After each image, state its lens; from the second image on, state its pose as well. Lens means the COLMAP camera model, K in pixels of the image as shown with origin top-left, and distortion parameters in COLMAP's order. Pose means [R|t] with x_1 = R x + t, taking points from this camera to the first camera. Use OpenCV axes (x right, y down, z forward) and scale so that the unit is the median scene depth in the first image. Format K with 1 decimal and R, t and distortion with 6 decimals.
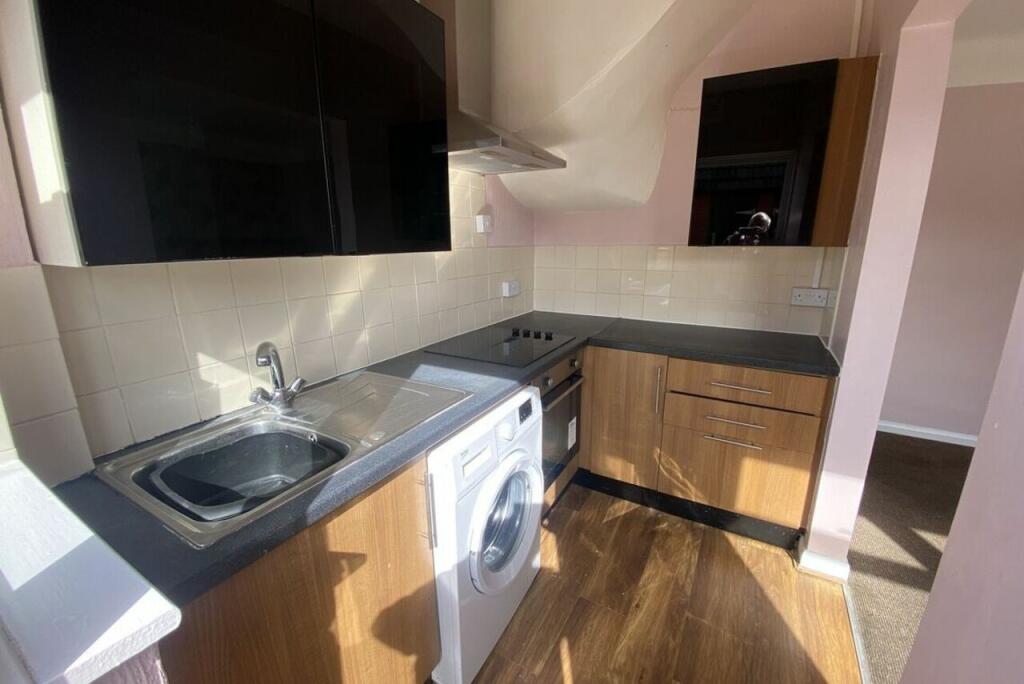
lens RADIAL K [[423.8, 0, 513.9], [0, 423.8, 343.5], [0, 0, 1]] dist [0.011507, -0.000950]
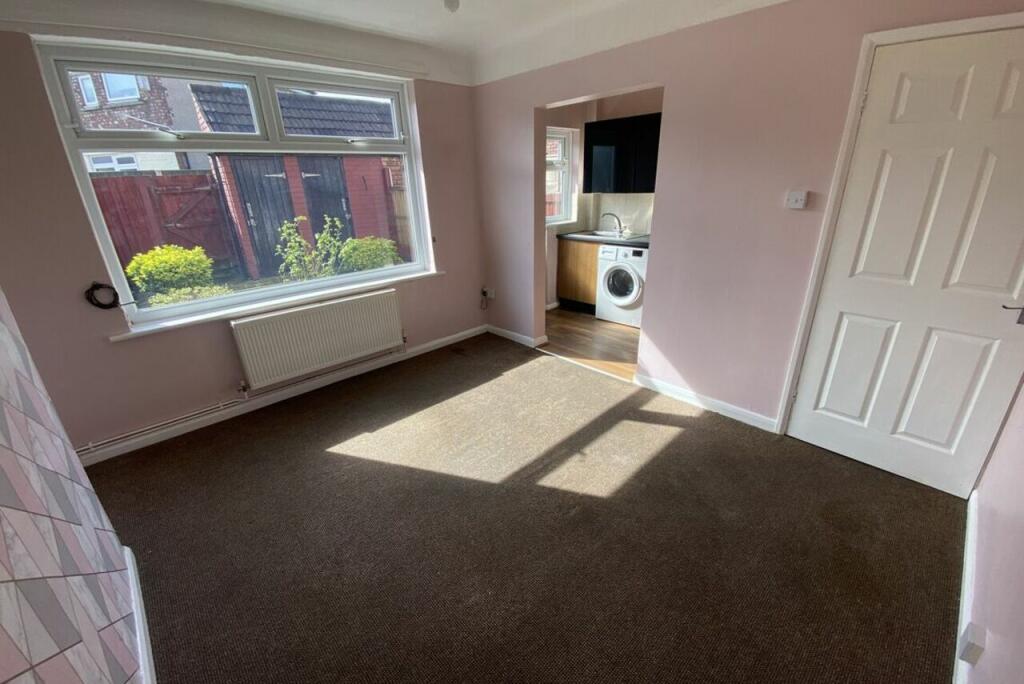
lens RADIAL K [[423.8, 0, 512.5], [0, 423.8, 341.6], [0, 0, 1]] dist [0.011507, -0.000950]
pose [[-0.291574, 0.347943, -0.891022, 2.921956], [-0.203353, 0.887657, 0.413174, -0.315828], [0.934683, 0.301663, -0.188062, 0.915083]]
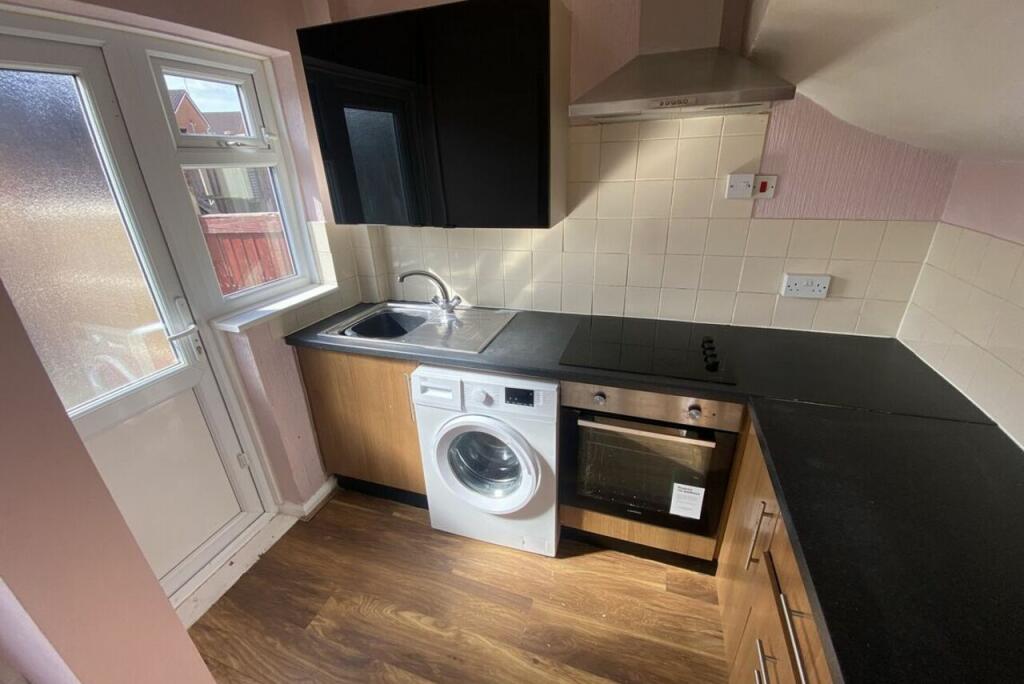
lens RADIAL K [[423.8, 0, 511.5], [0, 423.8, 337.8], [0, 0, 1]] dist [0.011507, -0.000950]
pose [[0.181564, 0.381867, -0.906207, 0.890845], [-0.201231, 0.916451, 0.345866, -0.323704], [0.962570, 0.119560, 0.243238, 0.700093]]
